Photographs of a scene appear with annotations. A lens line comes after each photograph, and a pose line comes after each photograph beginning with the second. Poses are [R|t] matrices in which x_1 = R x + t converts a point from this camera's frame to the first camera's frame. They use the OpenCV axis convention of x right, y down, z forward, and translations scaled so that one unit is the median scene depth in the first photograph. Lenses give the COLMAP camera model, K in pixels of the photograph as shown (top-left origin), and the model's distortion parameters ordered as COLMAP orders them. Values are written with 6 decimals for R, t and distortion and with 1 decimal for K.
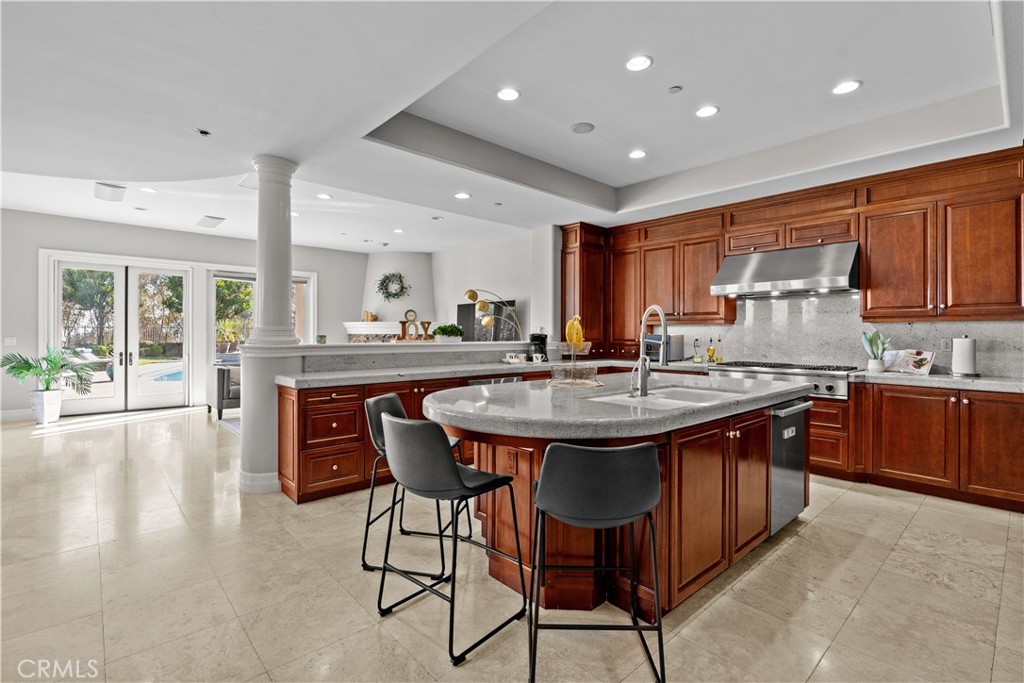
lens RADIAL K [[468.7, 0, 507.5], [0, 468.7, 336.1], [0, 0, 1]] dist [-0.005945, -0.001416]
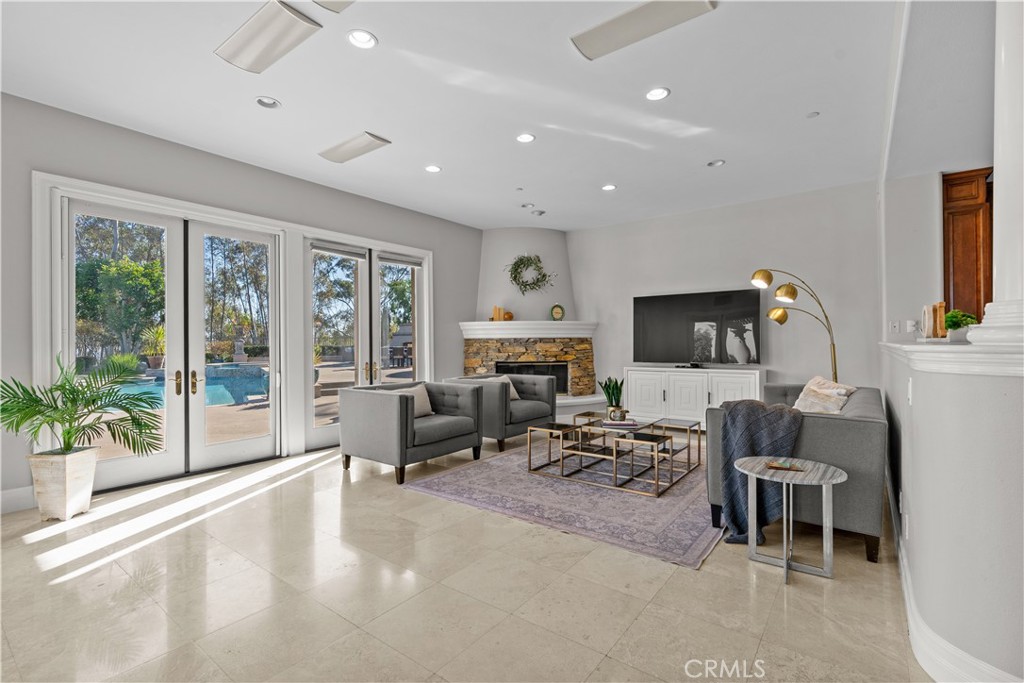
lens RADIAL K [[468.7, 0, 515.3], [0, 468.7, 343.0], [0, 0, 1]] dist [-0.005945, -0.001416]
pose [[0.980576, -0.011645, 0.195794, -0.500269], [0.012525, 0.999916, -0.003259, 0.006950], [-0.195740, 0.005648, 0.980640, 0.338927]]
